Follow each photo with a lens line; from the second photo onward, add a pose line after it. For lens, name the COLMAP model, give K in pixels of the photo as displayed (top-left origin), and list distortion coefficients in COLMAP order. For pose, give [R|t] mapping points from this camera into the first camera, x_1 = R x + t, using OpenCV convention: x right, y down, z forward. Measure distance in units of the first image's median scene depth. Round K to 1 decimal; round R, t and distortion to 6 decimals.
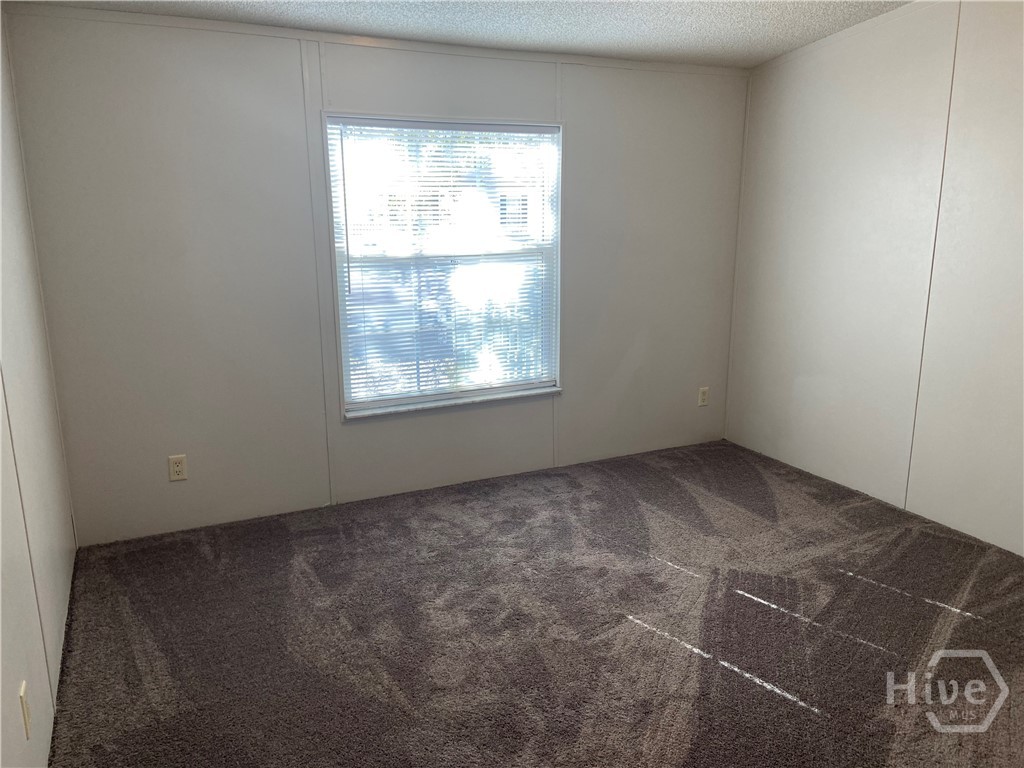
lens RADIAL K [[813.7, 0, 512.0], [0, 813.7, 384.0], [0, 0, 1]] dist [-0.004373, -0.006567]
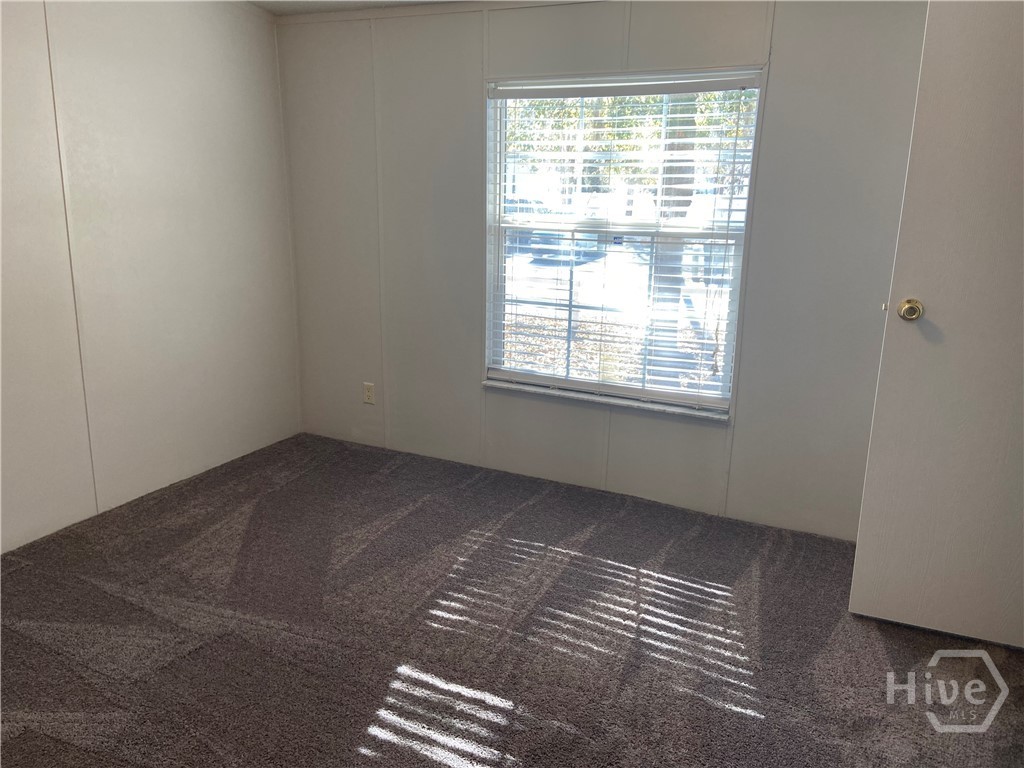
lens RADIAL K [[813.7, 0, 512.0], [0, 813.7, 384.0], [0, 0, 1]] dist [-0.004373, -0.006567]
pose [[0.638863, 0.205486, -0.741370, 0.603486], [-0.208210, 0.973887, 0.090512, -0.061662], [0.740609, 0.096536, 0.664965, 0.350835]]
